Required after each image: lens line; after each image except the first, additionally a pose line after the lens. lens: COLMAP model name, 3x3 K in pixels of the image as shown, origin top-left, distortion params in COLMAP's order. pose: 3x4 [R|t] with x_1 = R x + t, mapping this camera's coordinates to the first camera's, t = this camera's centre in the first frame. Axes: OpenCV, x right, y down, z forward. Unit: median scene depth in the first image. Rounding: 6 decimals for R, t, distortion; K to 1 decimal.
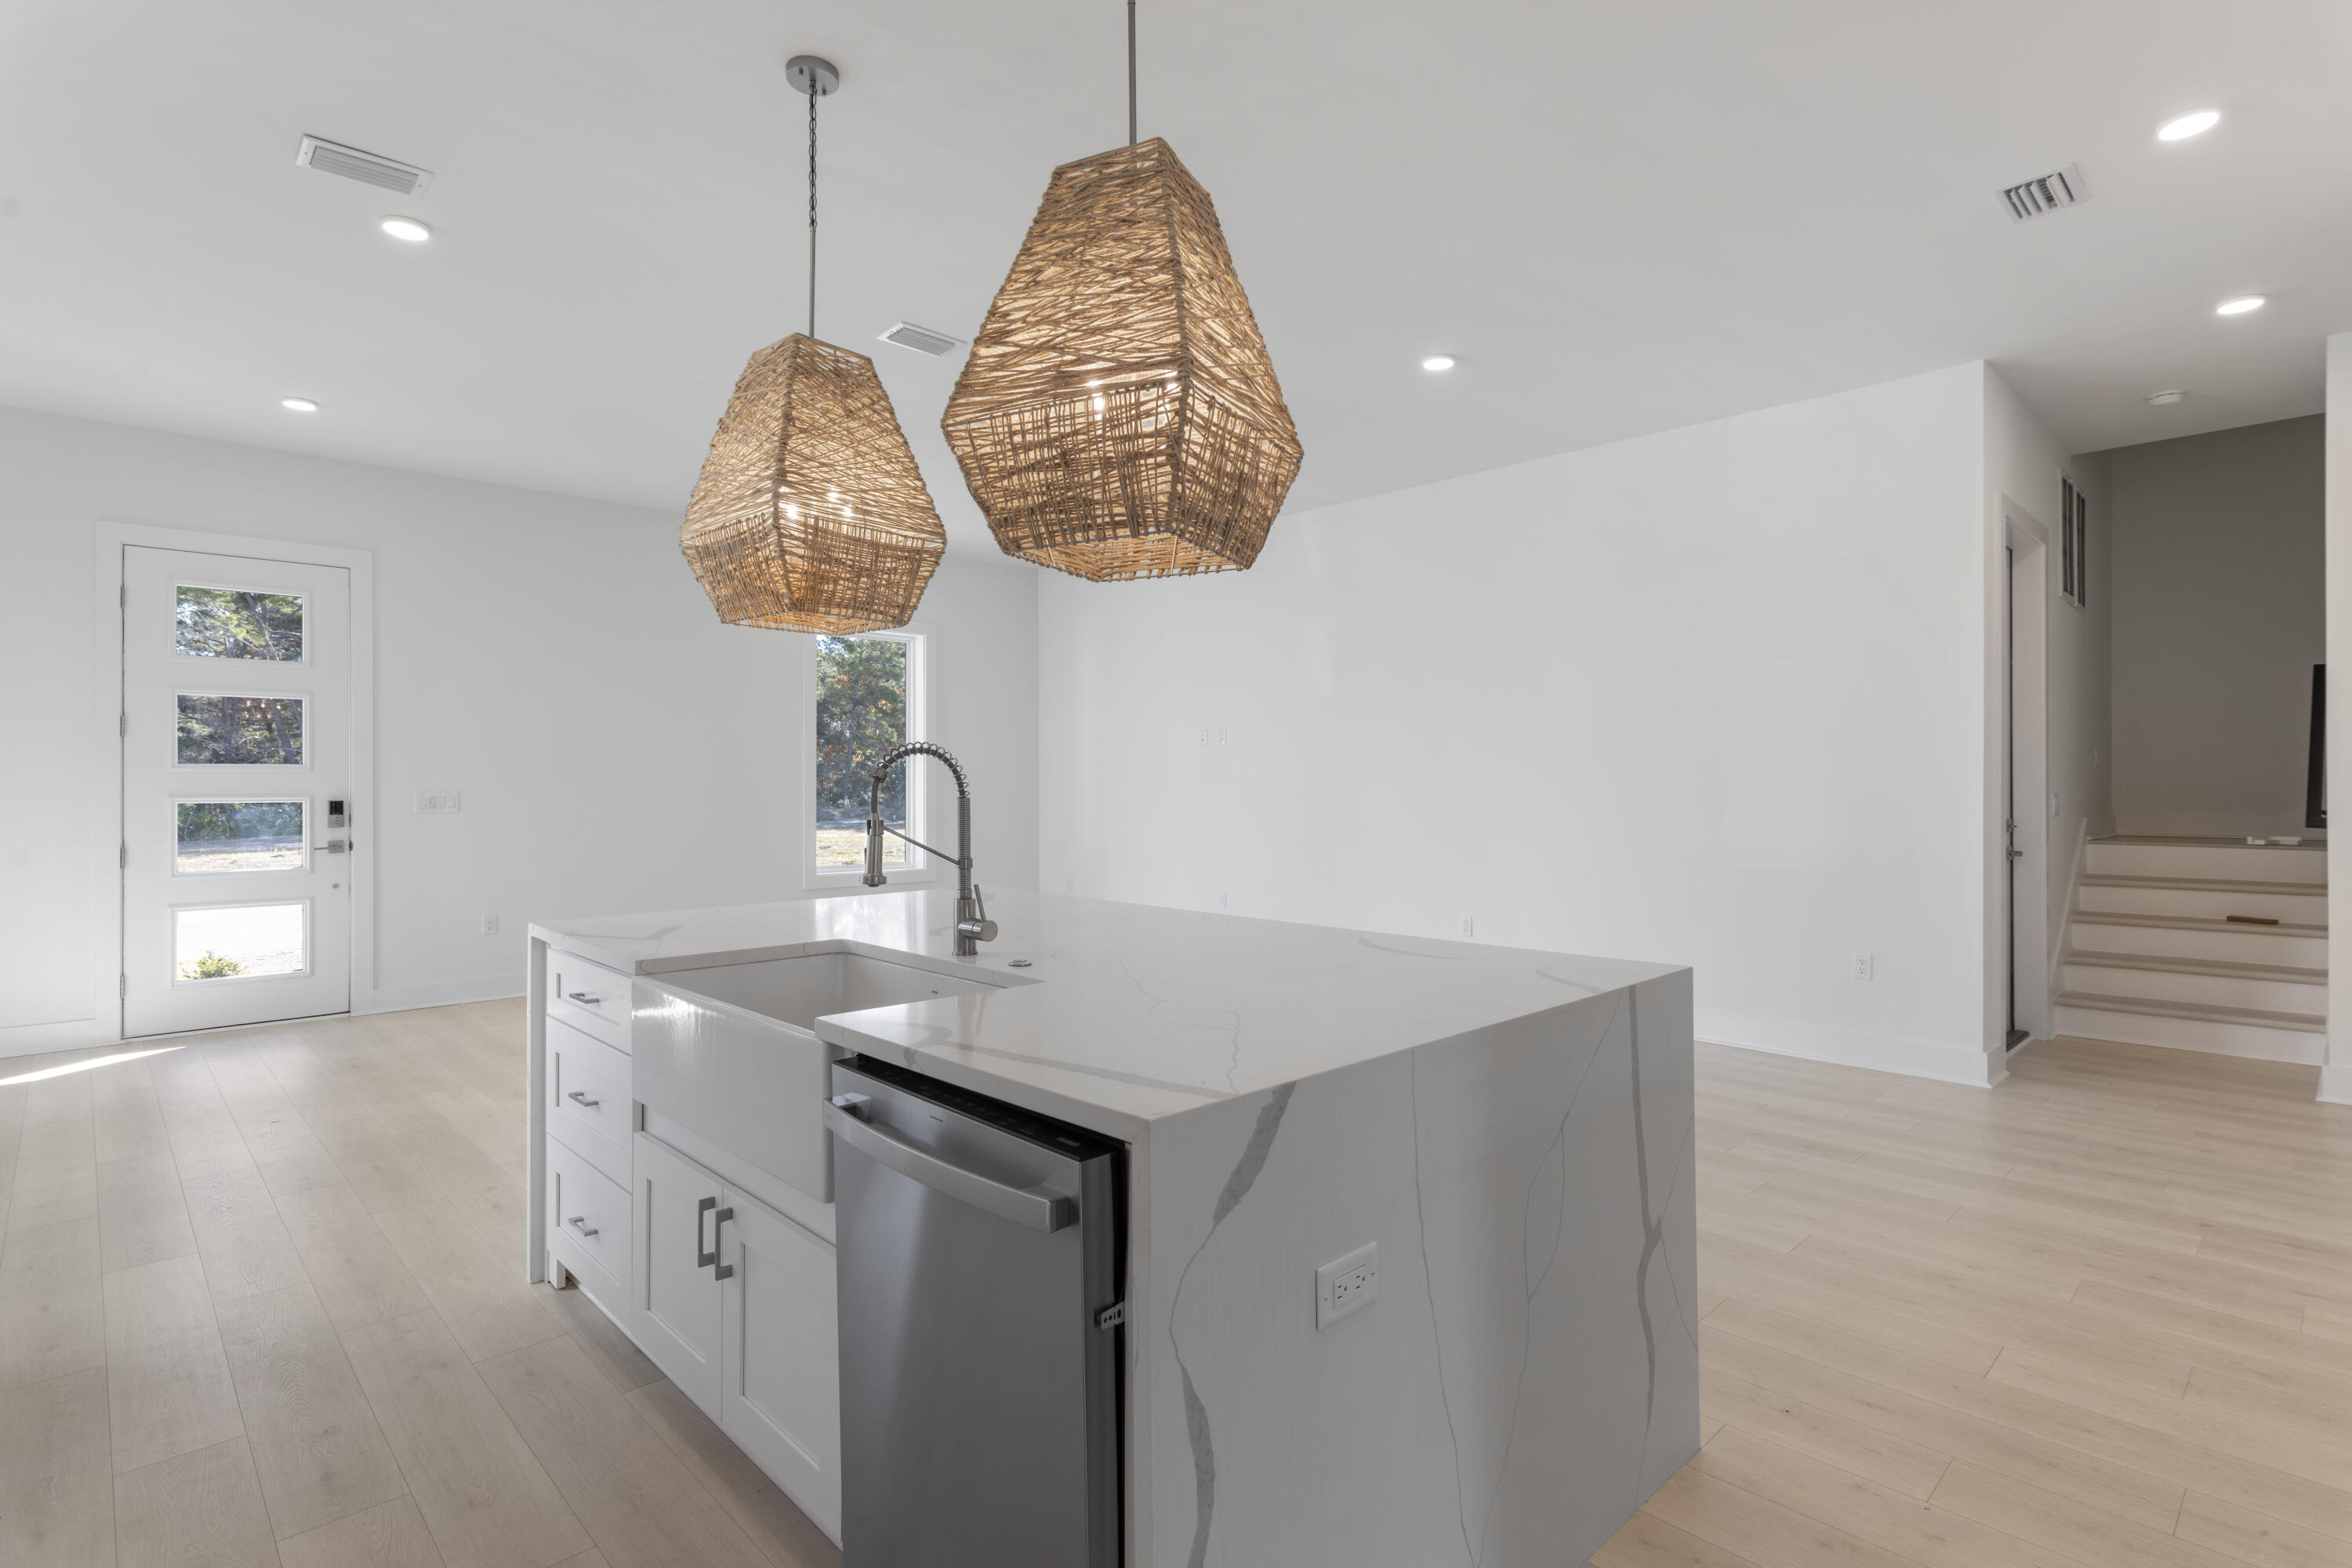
lens RADIAL K [[1145.2, 0, 1165.9], [0, 1145.2, 792.0], [0, 0, 1]] dist [0.004724, -0.000676]
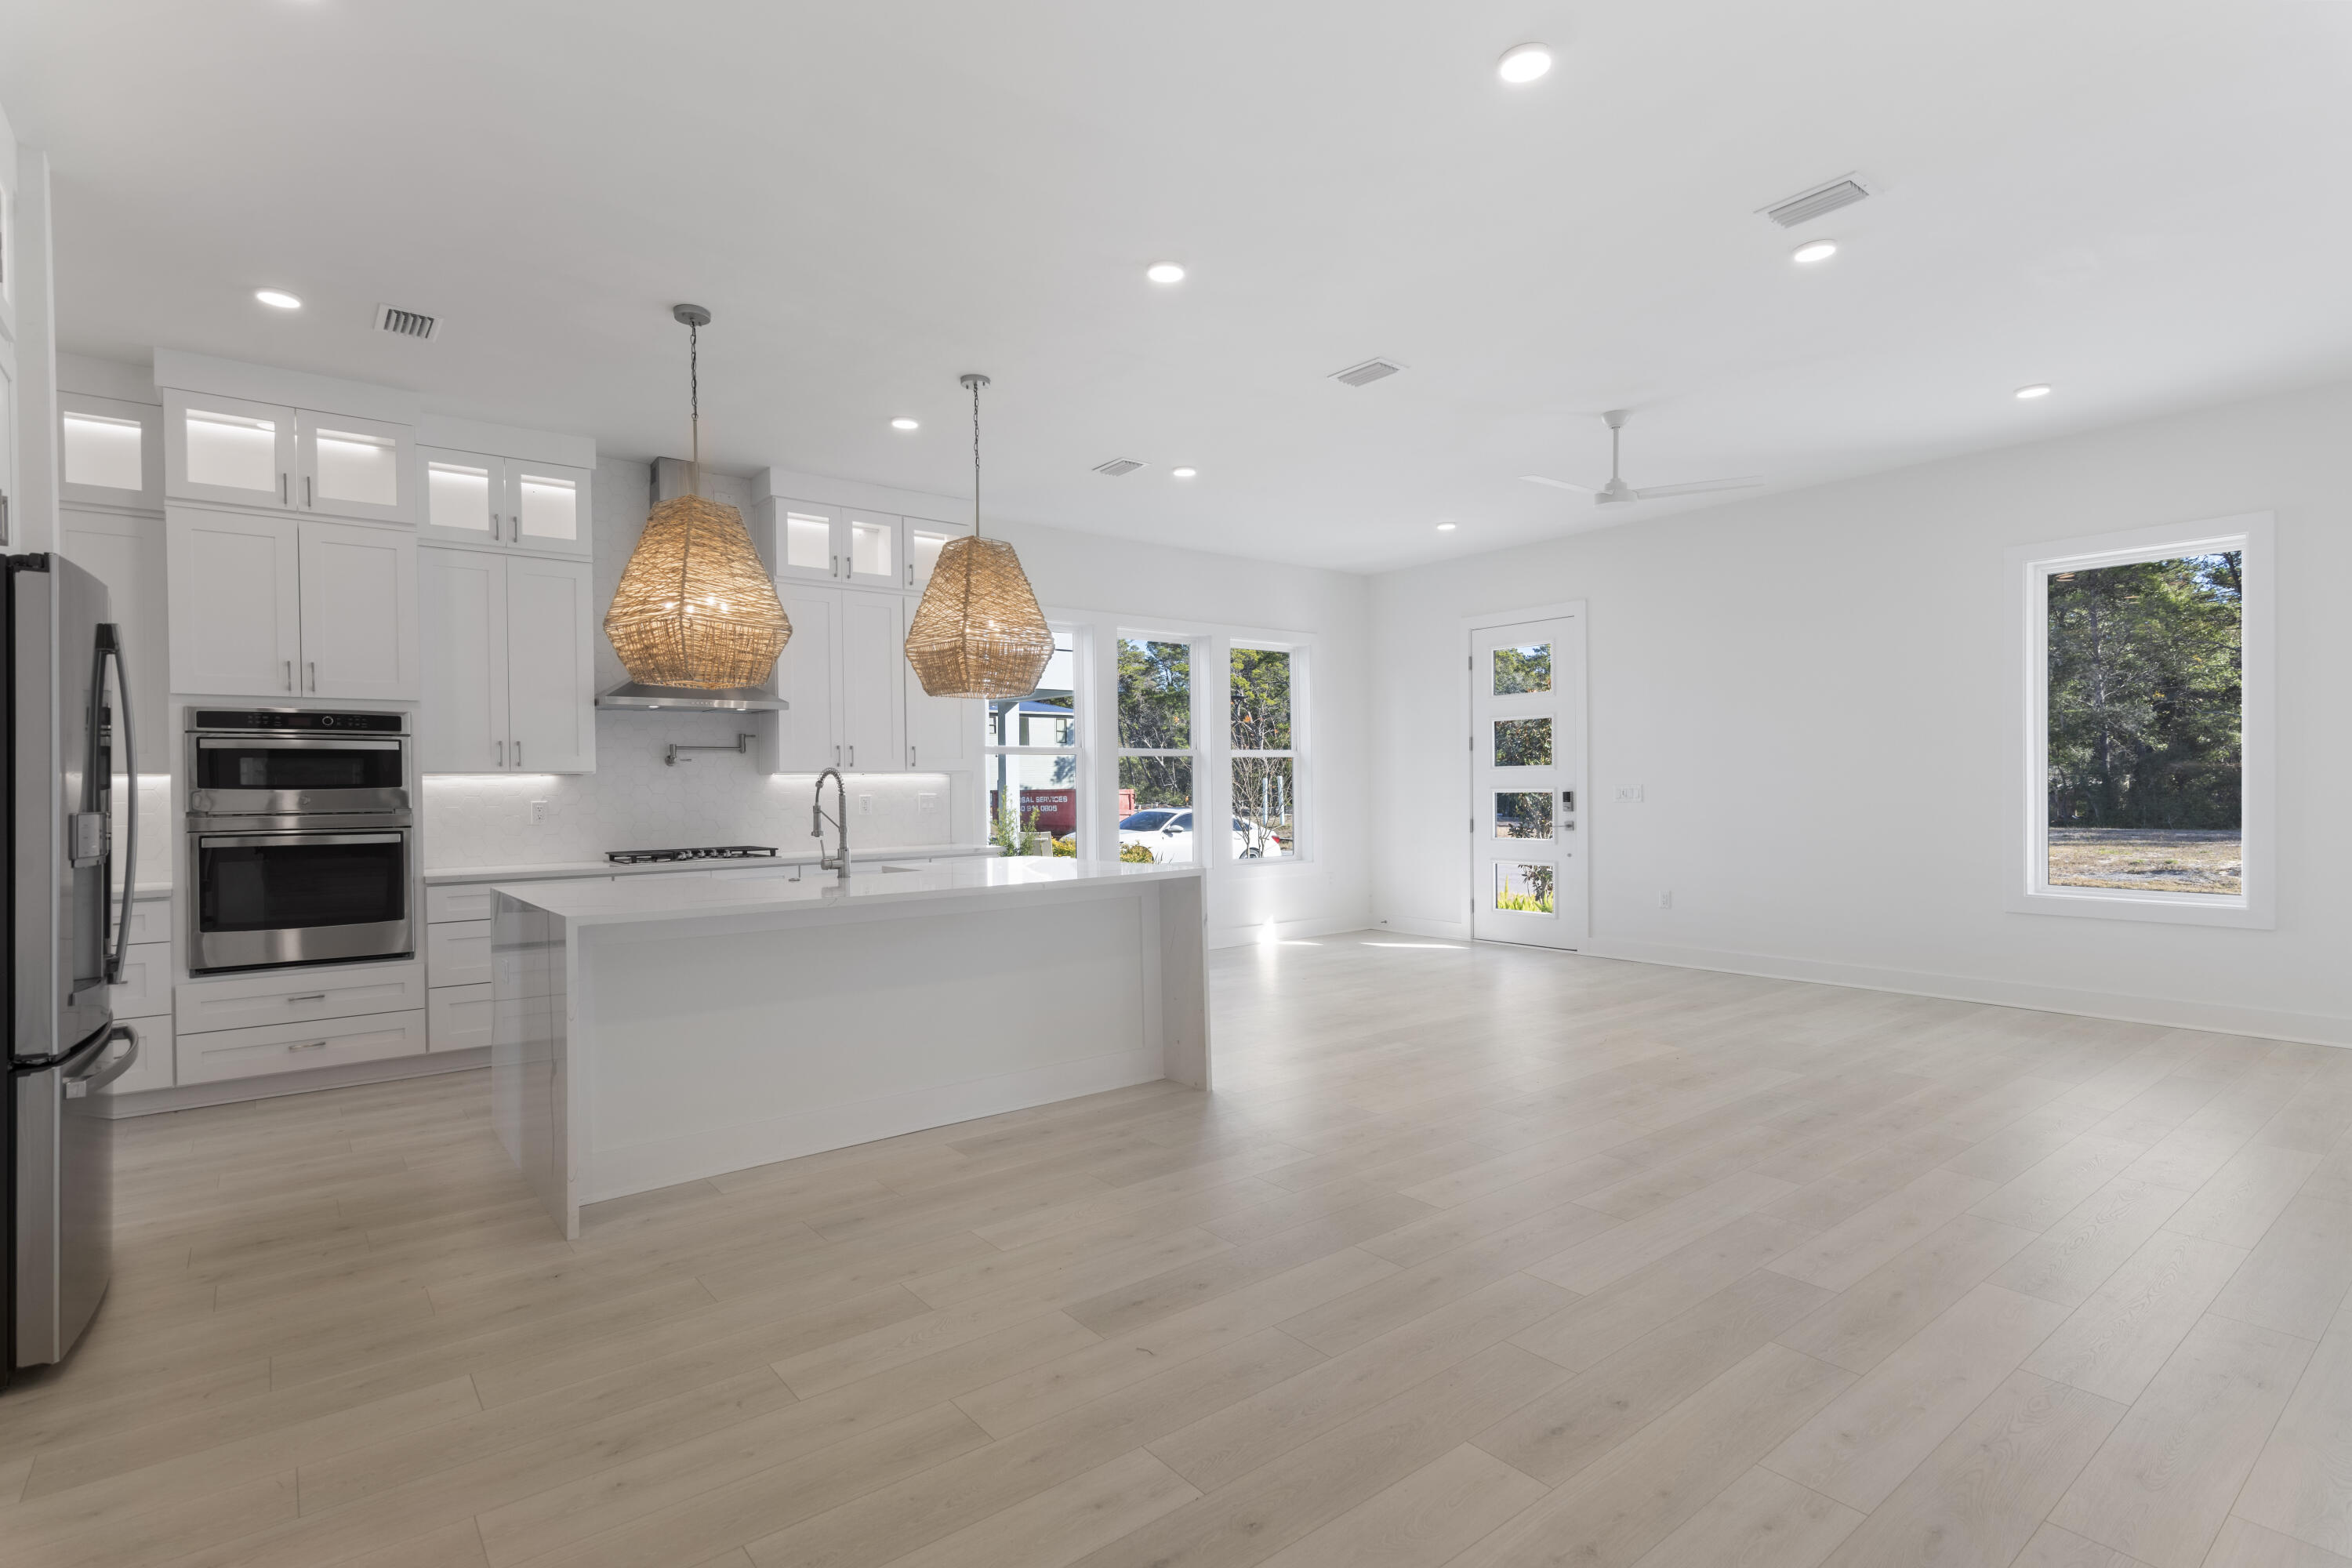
lens RADIAL K [[1145.2, 0, 1163.4], [0, 1145.2, 783.7], [0, 0, 1]] dist [0.004724, -0.000676]
pose [[-0.109101, 0.002527, -0.994027, 0.669416], [0.012029, 0.999927, 0.001221, -0.009063], [0.993958, -0.011824, -0.109123, 0.698003]]
